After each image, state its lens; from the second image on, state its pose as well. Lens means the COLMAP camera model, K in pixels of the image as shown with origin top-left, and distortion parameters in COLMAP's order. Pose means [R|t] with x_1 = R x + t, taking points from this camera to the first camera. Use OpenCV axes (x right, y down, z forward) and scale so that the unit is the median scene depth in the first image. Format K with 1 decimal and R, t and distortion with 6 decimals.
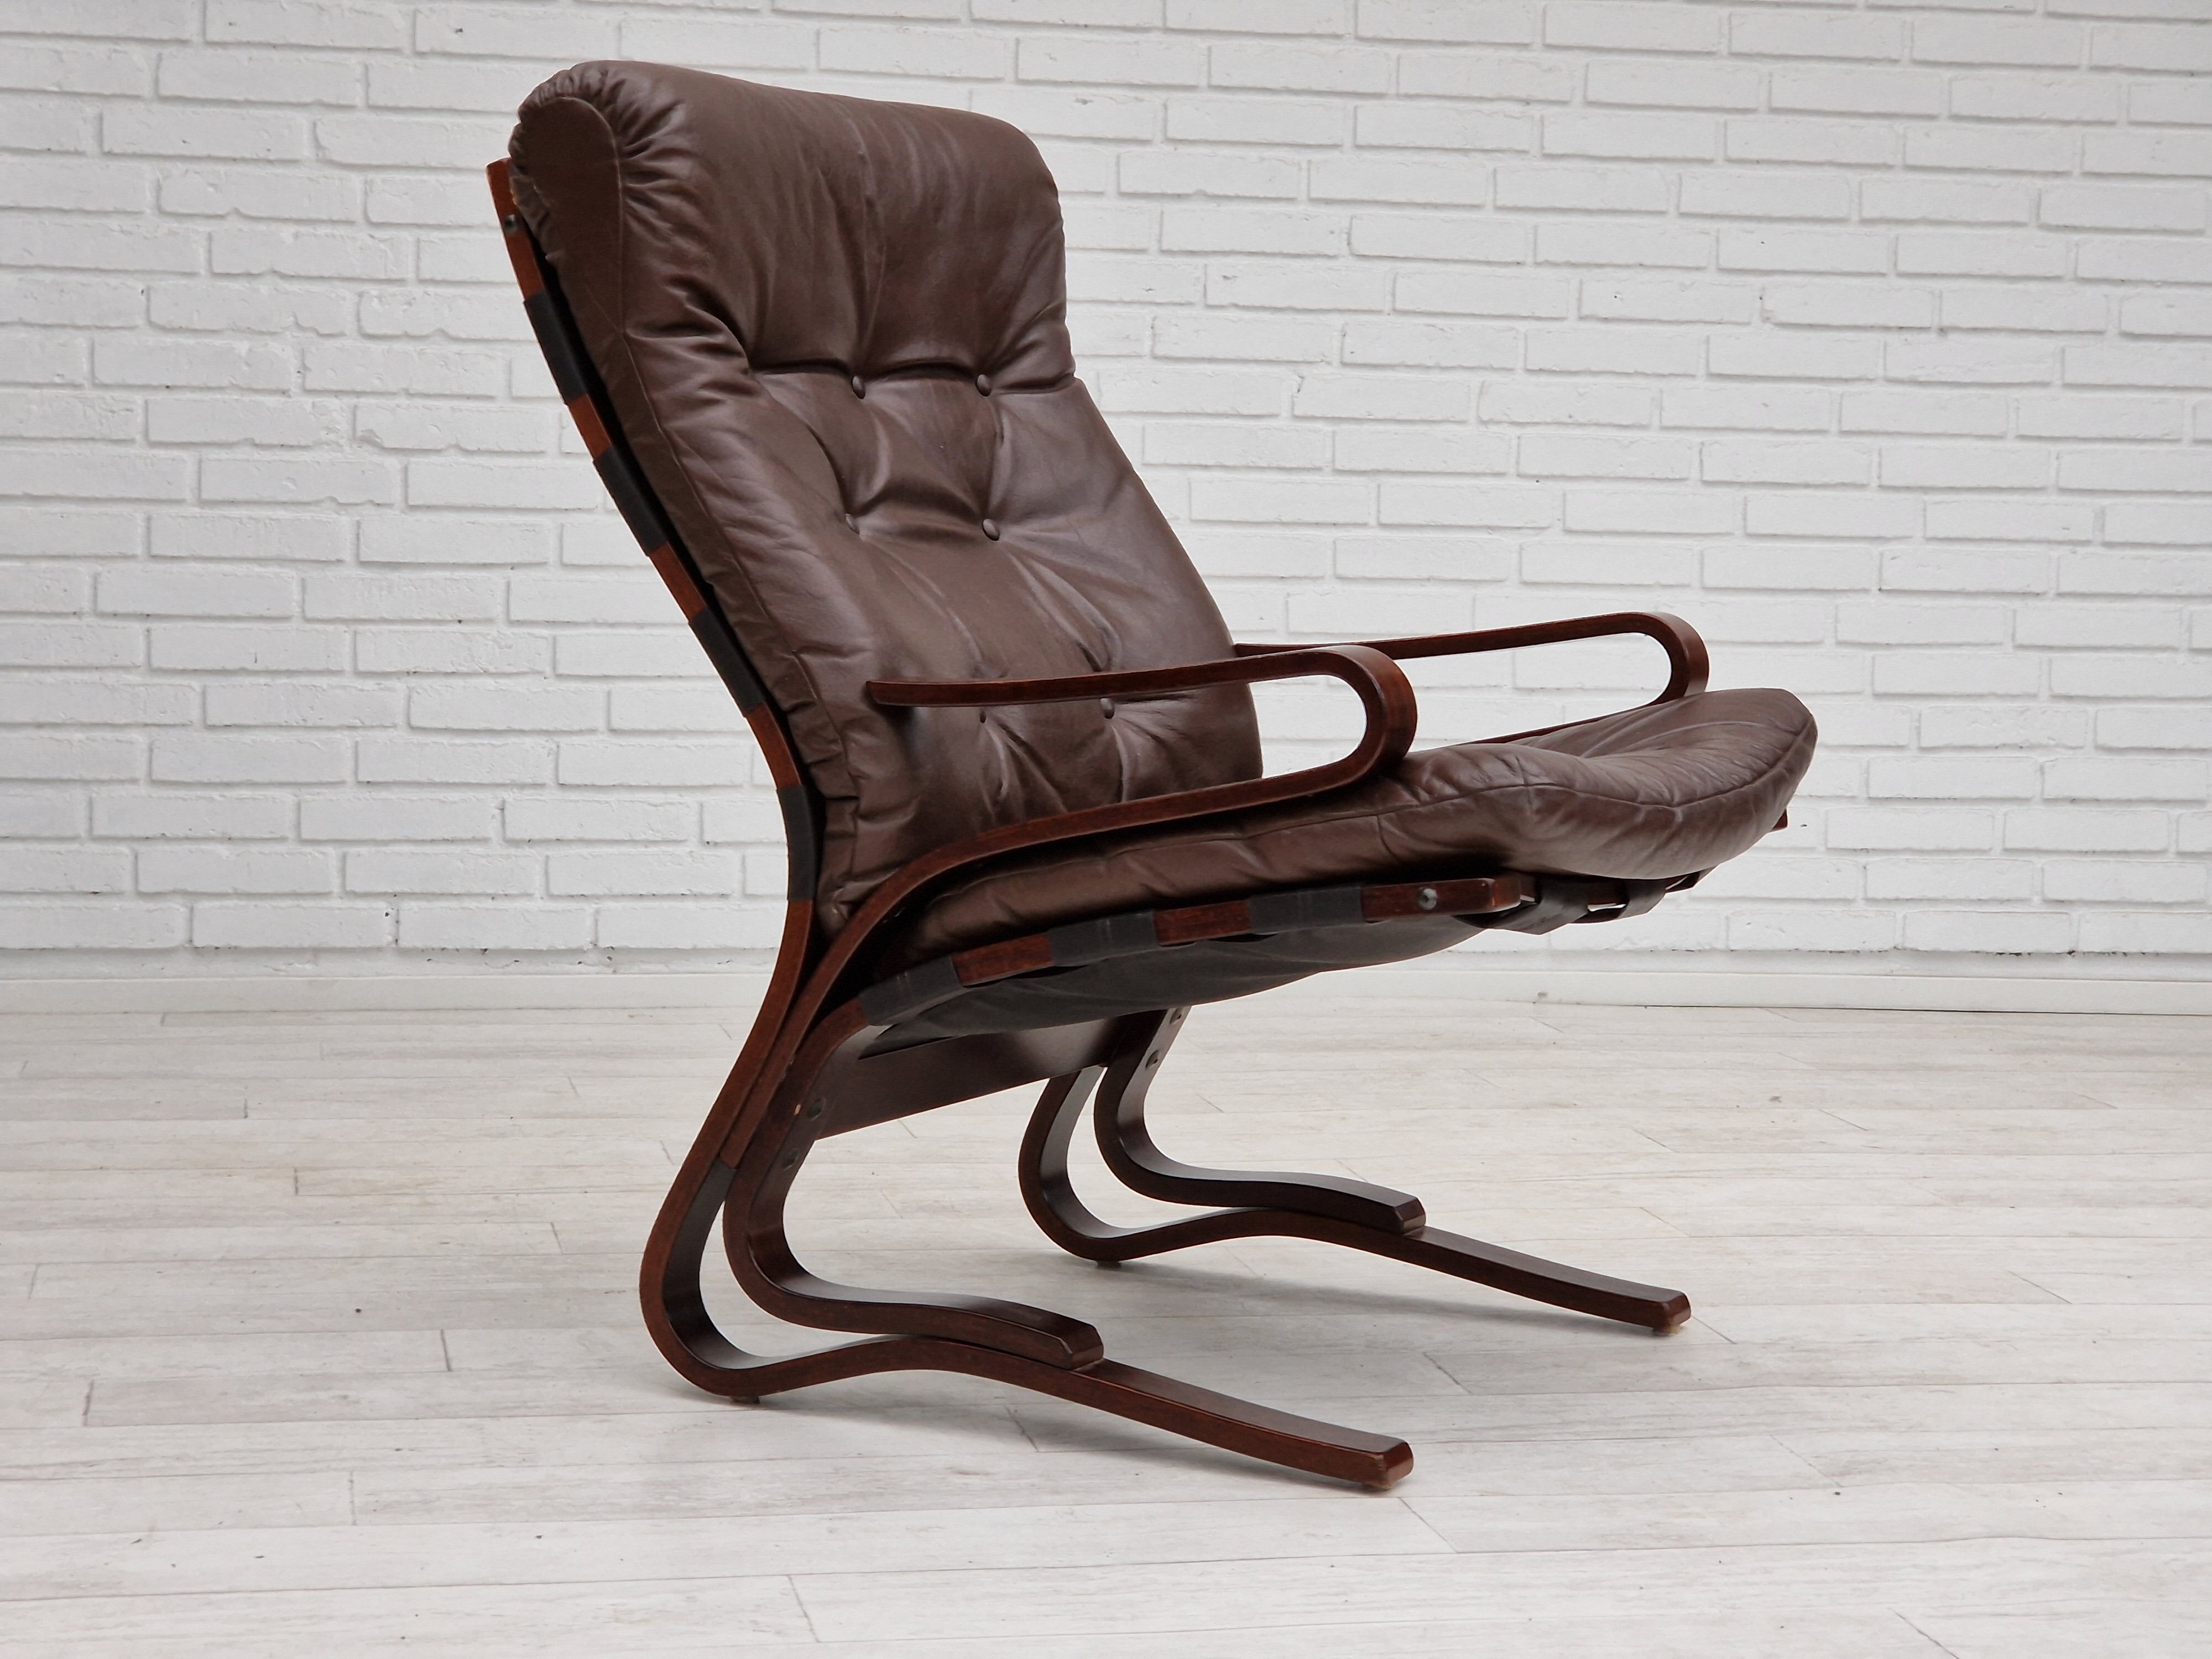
lens RADIAL K [[4210.8, 0, 1106.0], [0, 4210.8, 829.5], [0, 0, 1]] dist [0.034503, 0.330962]
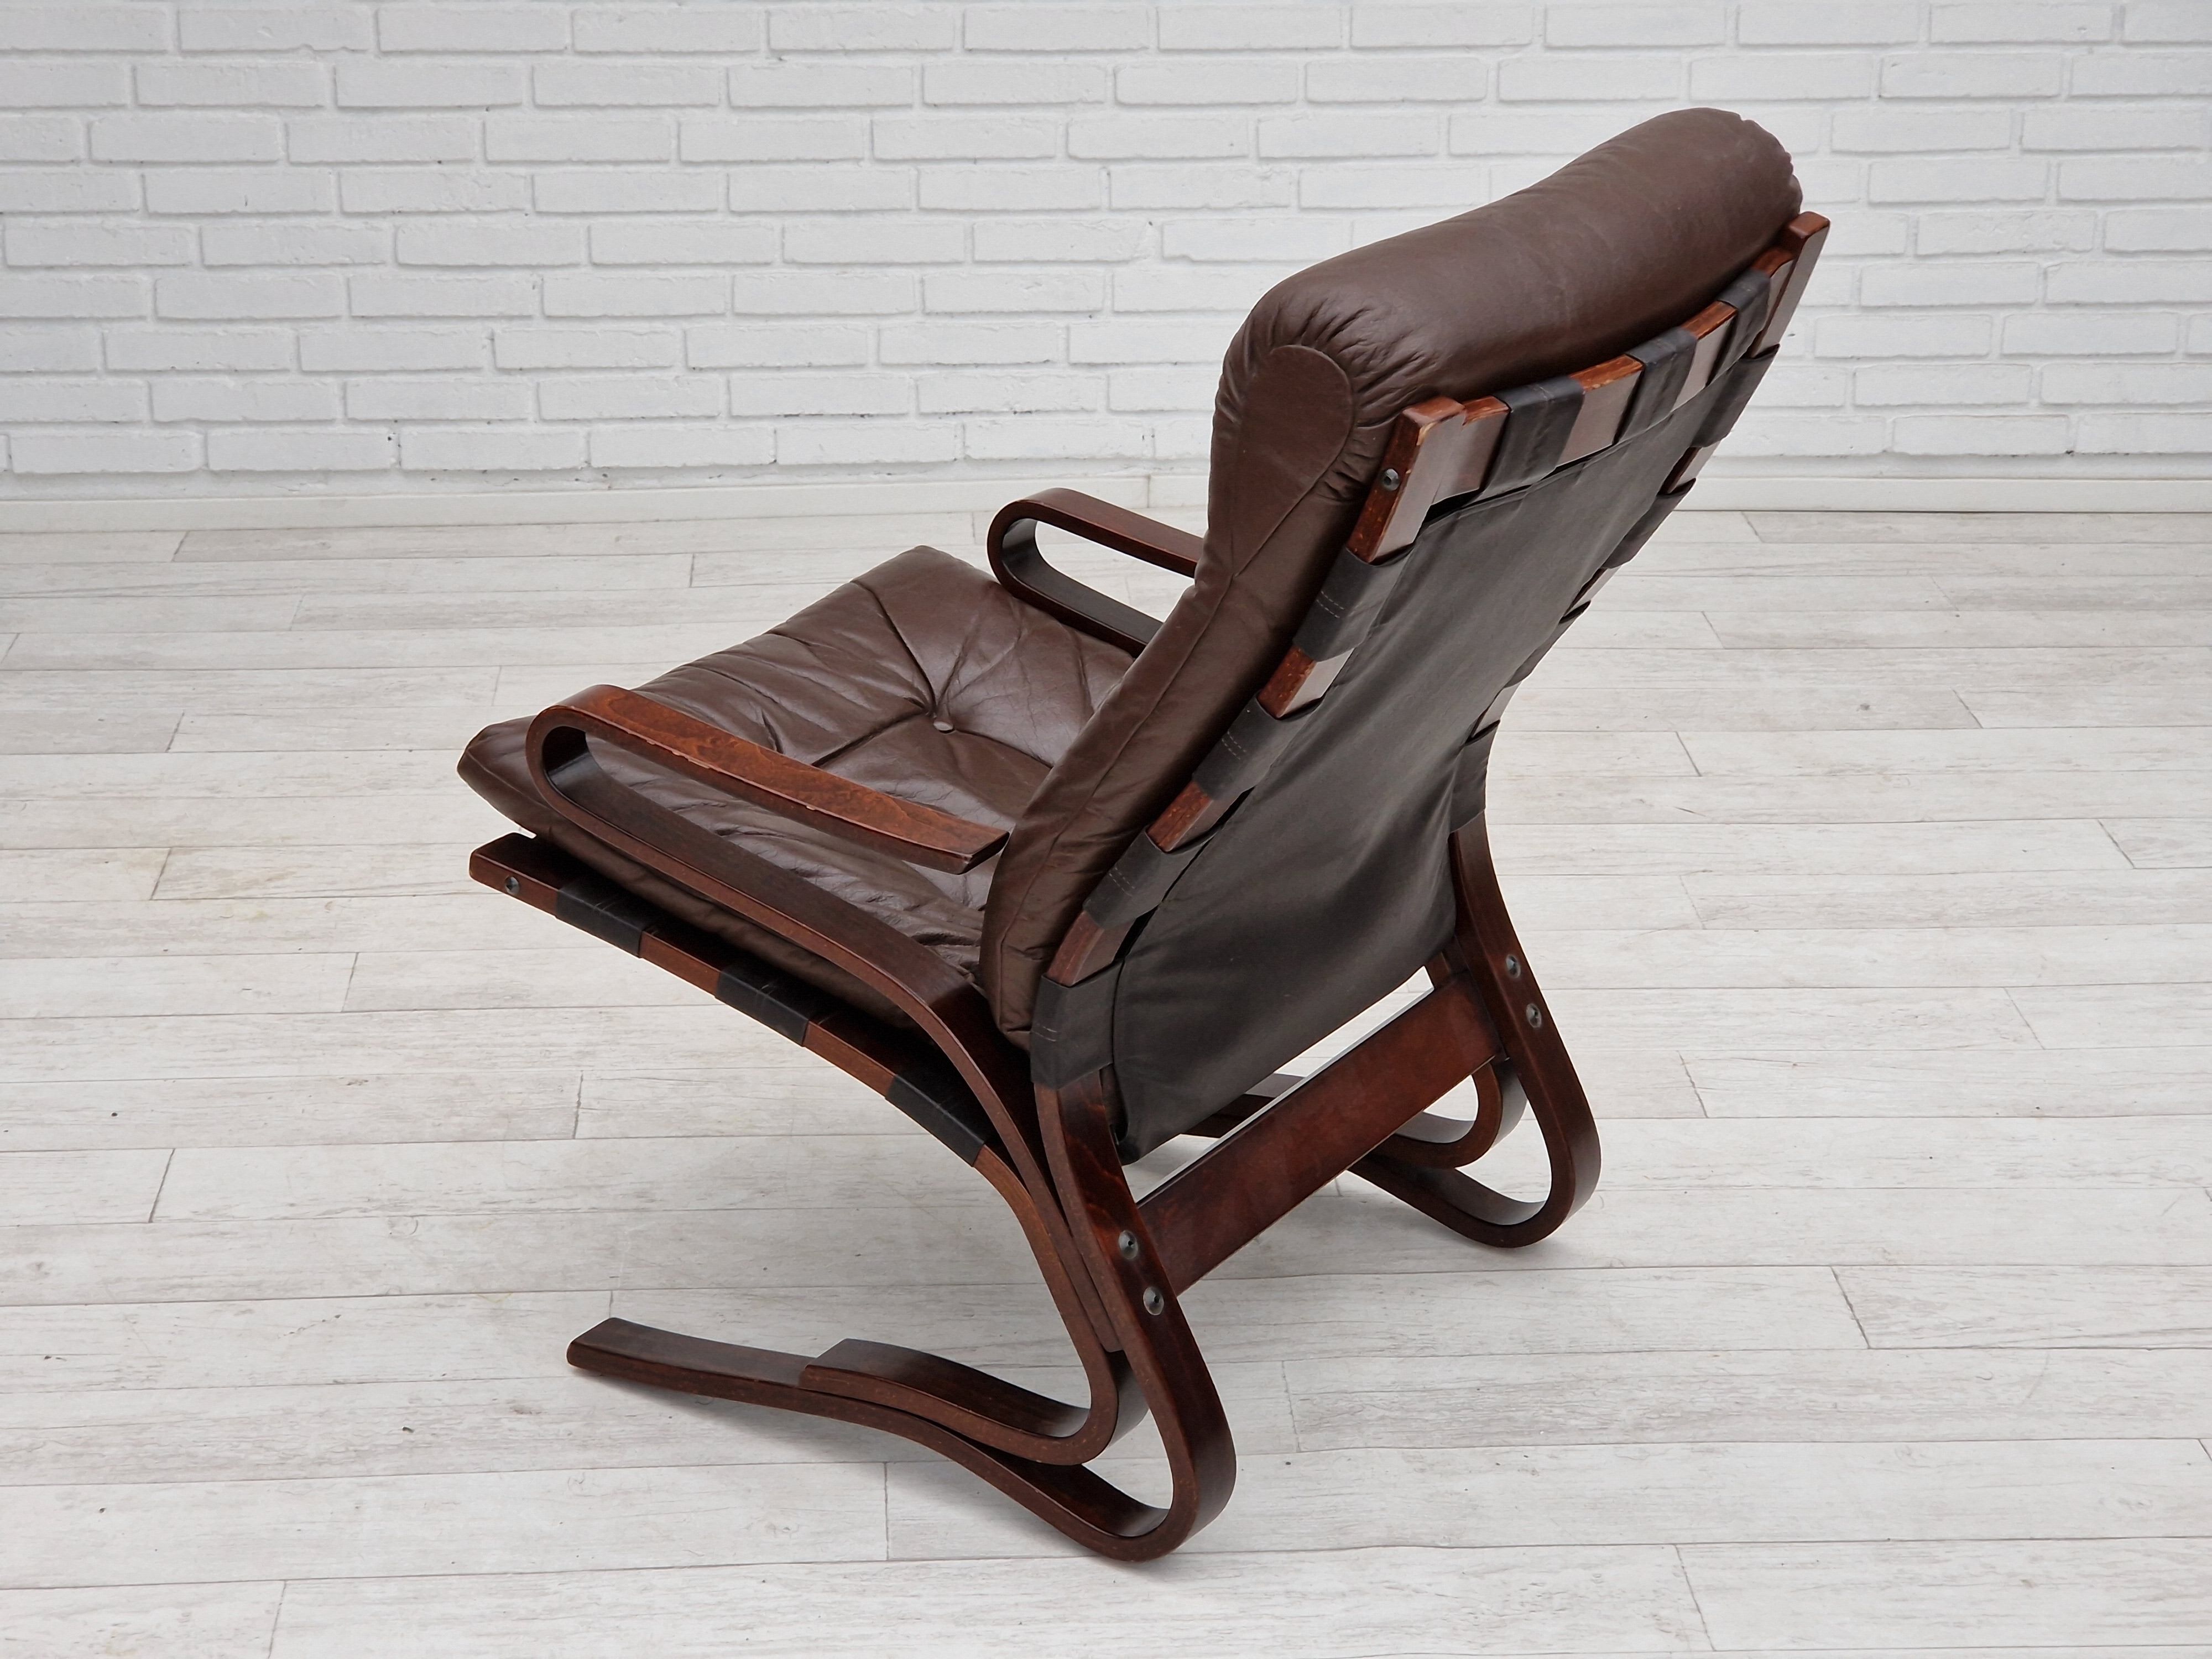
lens RADIAL K [[4210.8, 0, 1106.0], [0, 4210.8, 829.5], [0, 0, 1]] dist [0.034503, 0.330962]
pose [[0.990190, 0.031975, -0.136019, 0.154320], [0.006576, 0.961721, 0.273953, -0.174354], [0.139572, -0.272160, 0.952076, -0.006404]]
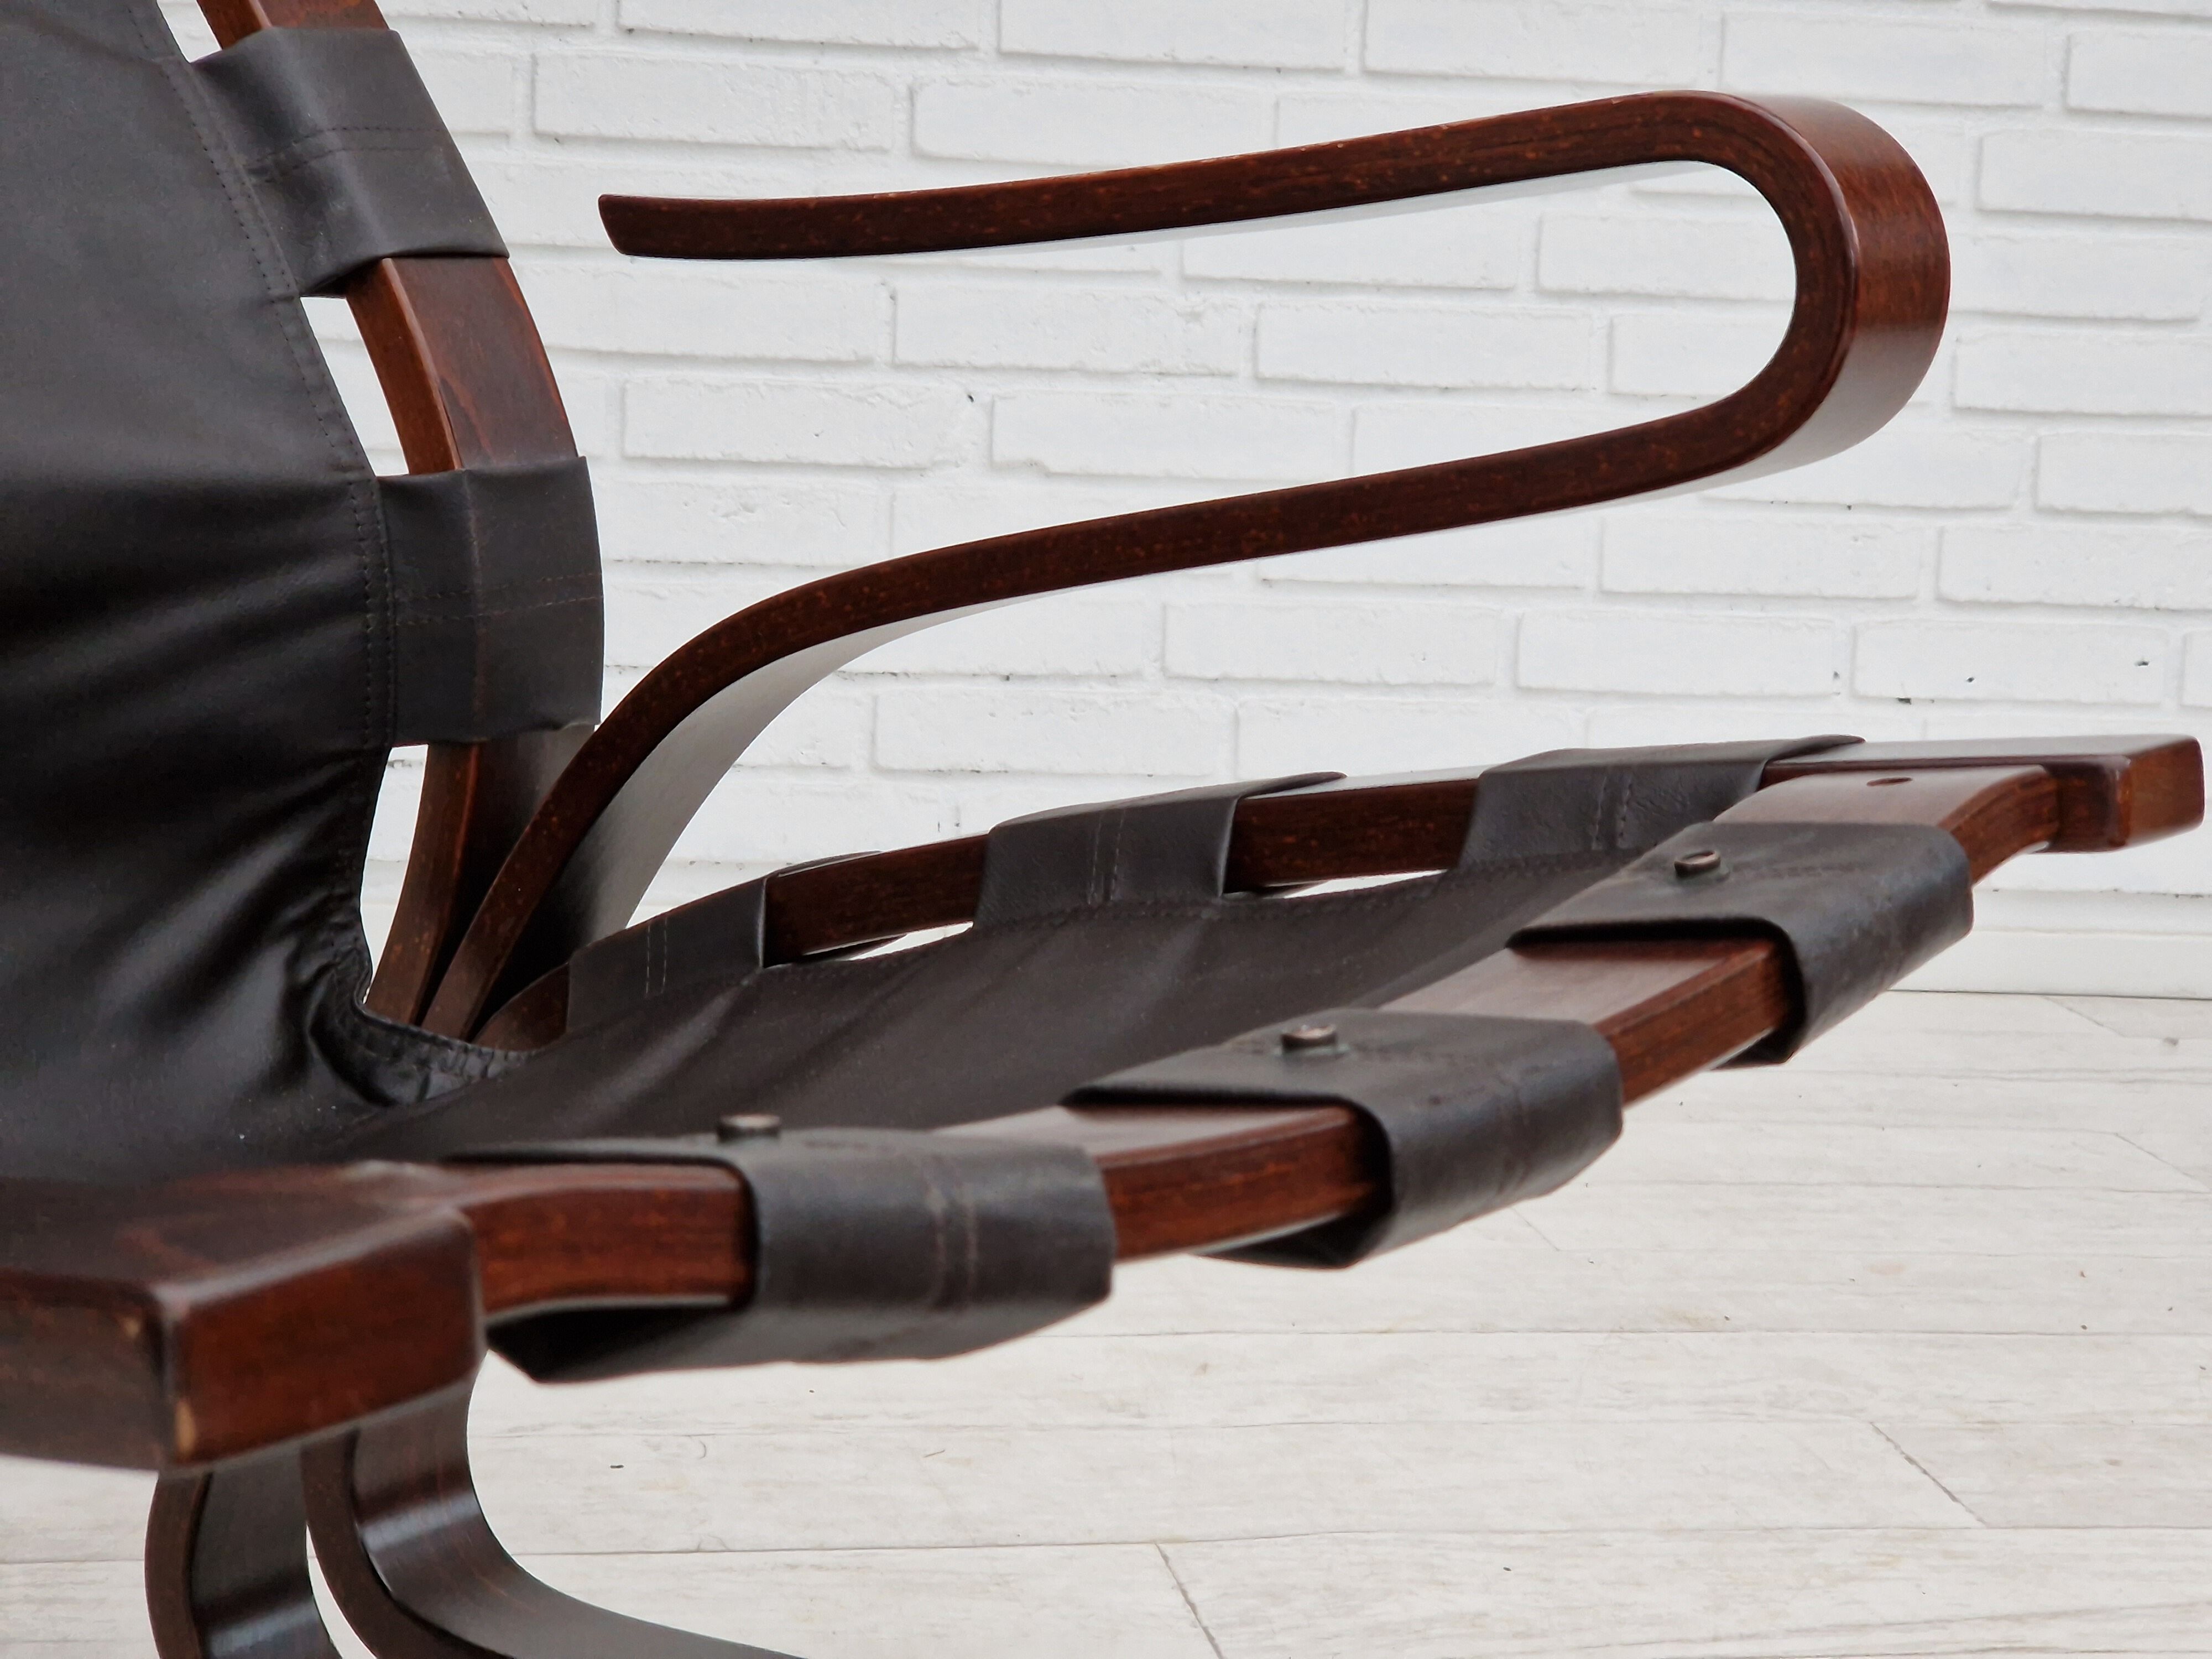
lens RADIAL K [[4210.8, 0, 1106.0], [0, 4210.8, 829.5], [0, 0, 1]] dist [0.034503, 0.330962]
pose [[0.999543, 0.028180, -0.010941, 0.042732], [-0.027286, 0.996829, 0.074743, -0.017531], [0.013013, -0.074410, 0.997143, 0.491823]]
